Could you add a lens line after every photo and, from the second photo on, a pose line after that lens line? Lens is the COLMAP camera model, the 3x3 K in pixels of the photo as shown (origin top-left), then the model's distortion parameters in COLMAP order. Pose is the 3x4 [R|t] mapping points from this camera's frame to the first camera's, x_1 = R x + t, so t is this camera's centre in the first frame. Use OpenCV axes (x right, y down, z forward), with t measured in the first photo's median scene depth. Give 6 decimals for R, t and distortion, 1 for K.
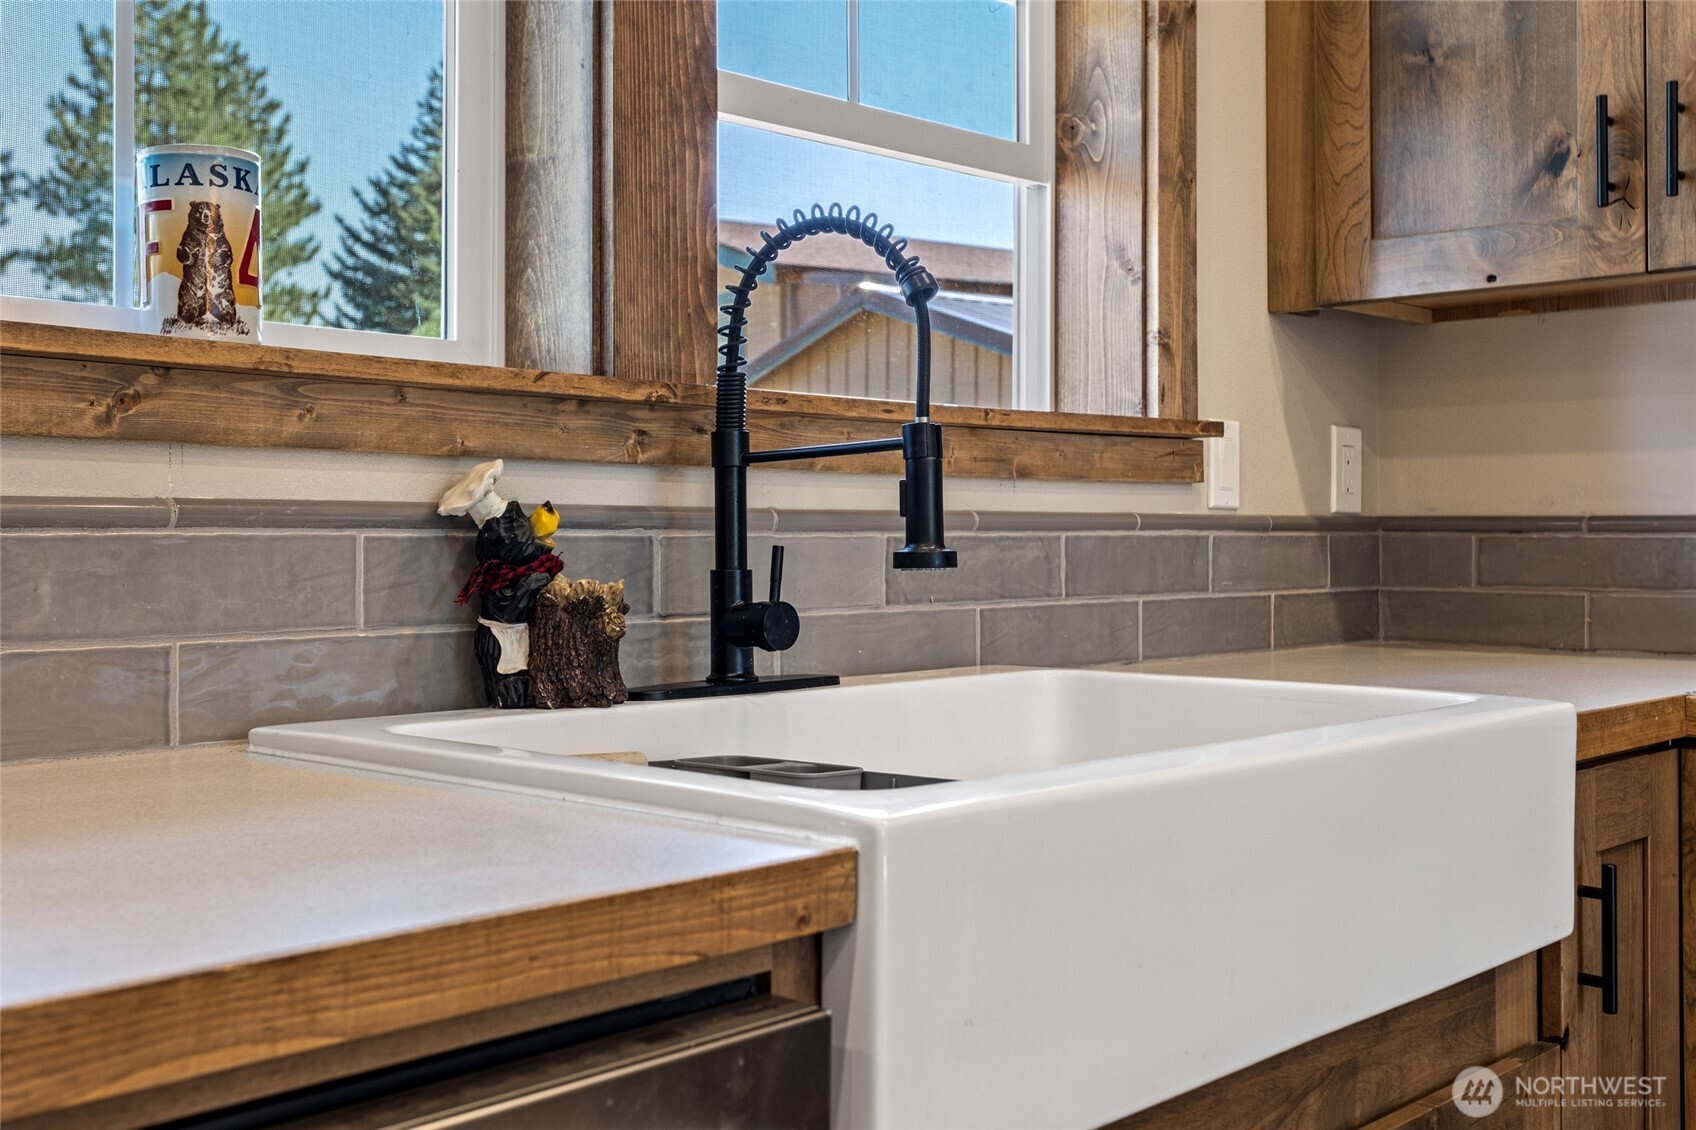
lens RADIAL K [[1834.0, 0, 848.9], [0, 1834.0, 537.1], [0, 0, 1]] dist [-0.000777, -0.011279]
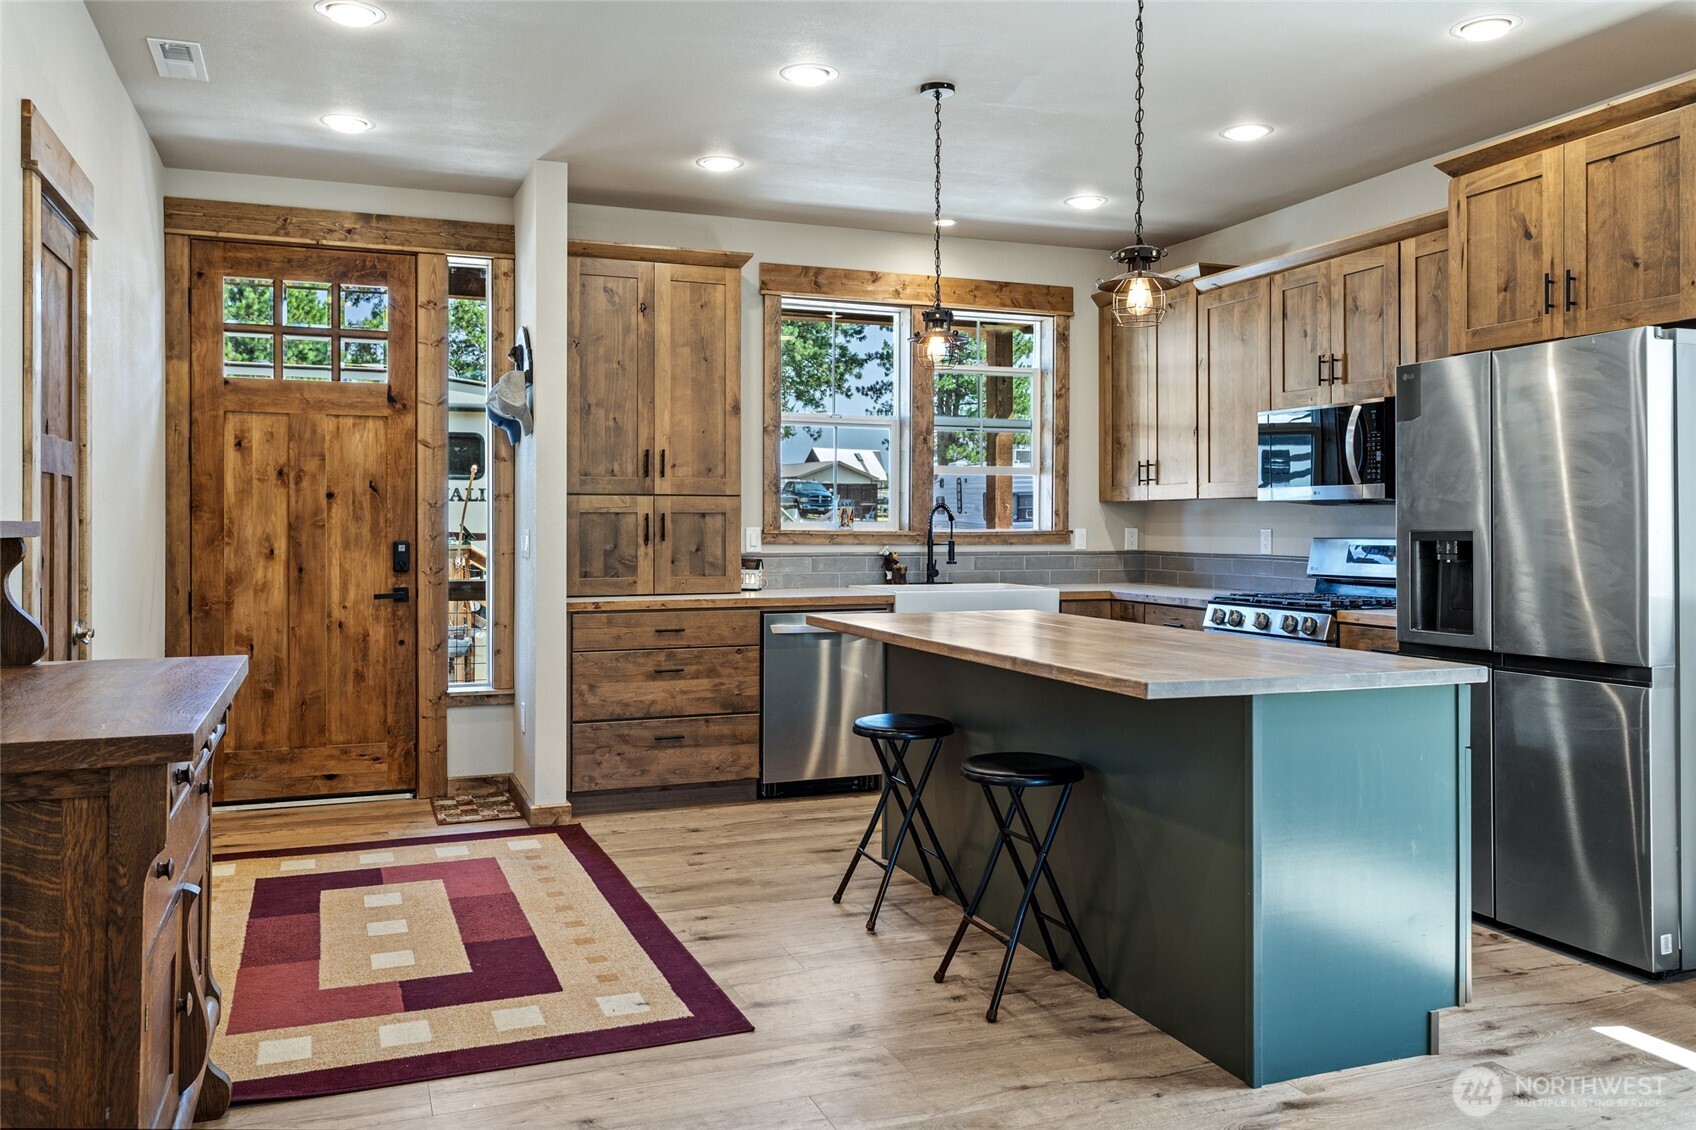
lens RADIAL K [[1350.1, 0, 852.7], [0, 1350.1, 519.4], [0, 0, 1]] dist [0.005452, 0.005666]
pose [[0.896858, 0.003509, -0.442305, 1.202600], [-0.003926, 0.999992, -0.000029, -0.090172], [0.442302, 0.001762, 0.896865, -2.212913]]
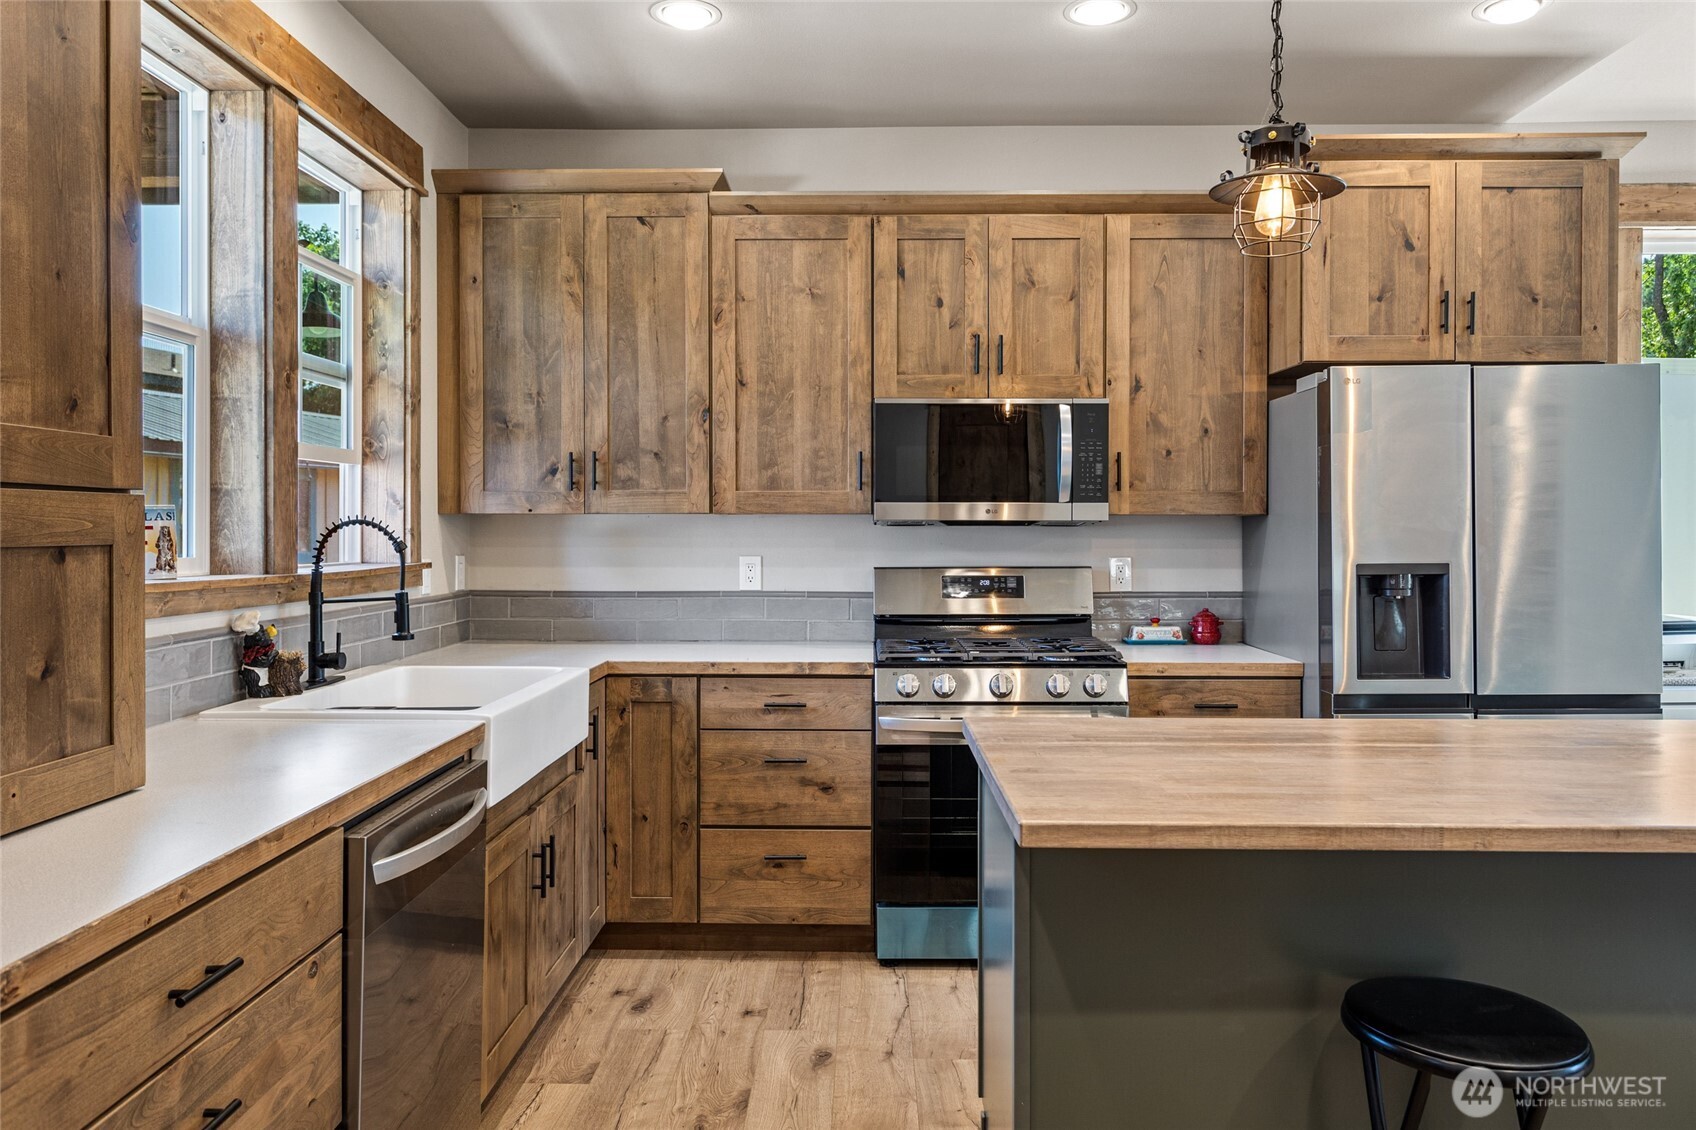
lens RADIAL K [[1191.8, 0, 846.5], [0, 1191.8, 538.4], [0, 0, 1]] dist [-0.005019, 0.005174]
pose [[0.742259, -0.000339, 0.670113, -0.504701], [-0.005407, 0.999964, 0.006496, -0.115107], [-0.670092, -0.008445, 0.742230, -0.658605]]
